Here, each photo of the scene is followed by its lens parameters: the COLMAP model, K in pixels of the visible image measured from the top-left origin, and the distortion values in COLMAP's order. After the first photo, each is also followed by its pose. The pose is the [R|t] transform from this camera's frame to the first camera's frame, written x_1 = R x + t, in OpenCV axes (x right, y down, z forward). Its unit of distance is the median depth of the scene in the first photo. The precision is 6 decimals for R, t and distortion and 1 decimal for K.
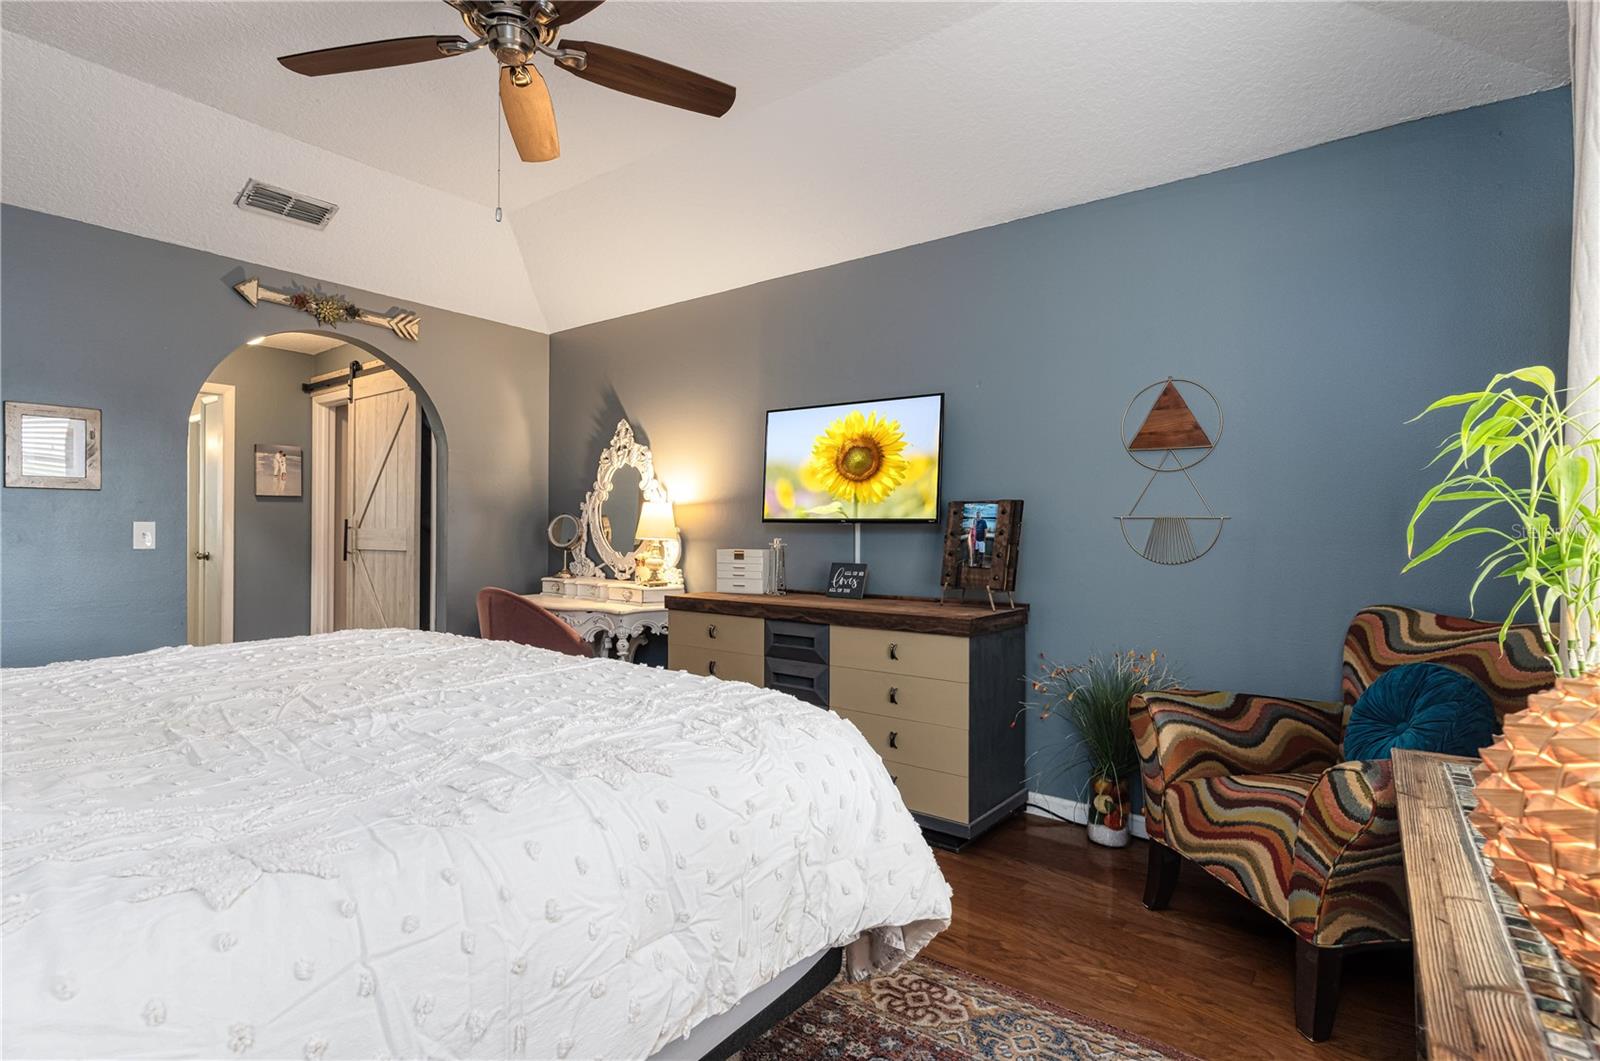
lens RADIAL K [[775.0, 0, 795.5], [0, 775.0, 530.2], [0, 0, 1]] dist [-0.003889, -0.000734]
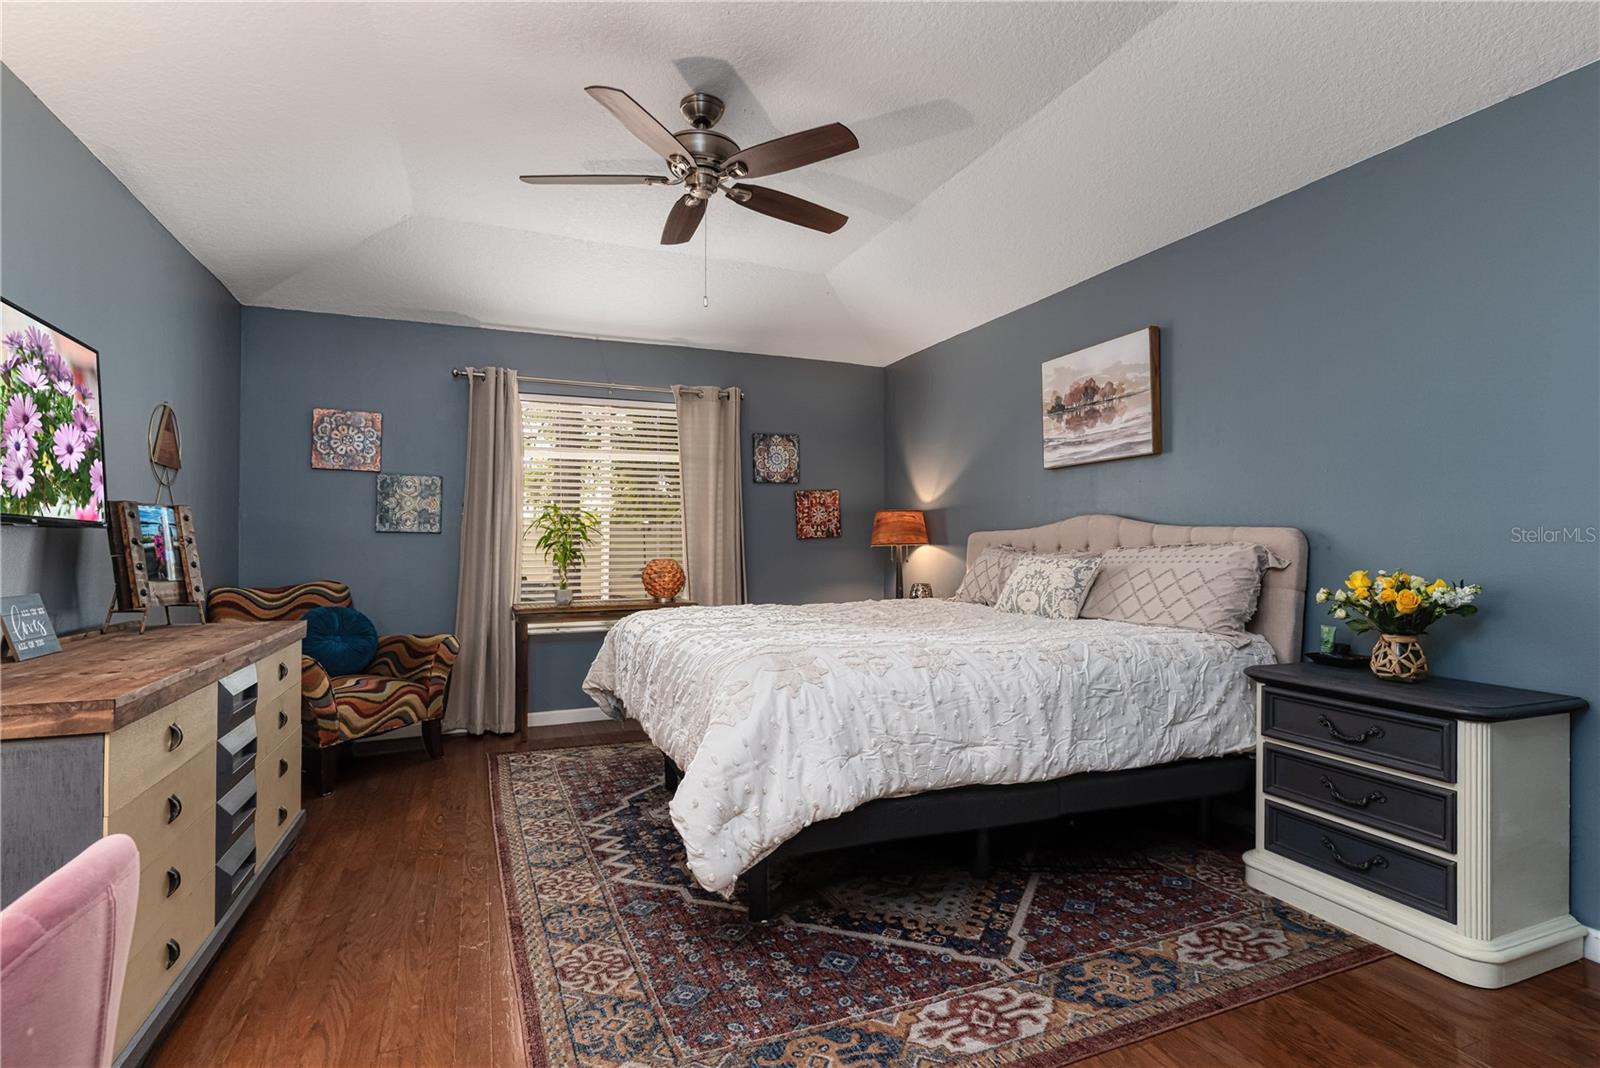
lens RADIAL K [[775.0, 0, 798.3], [0, 775.0, 536.3], [0, 0, 1]] dist [-0.003889, -0.000734]
pose [[-0.851931, -0.000215, 0.523654, -1.352808], [-0.000842, 0.999999, -0.000960, -0.001407], [-0.523653, -0.001258, -0.851931, 2.259357]]
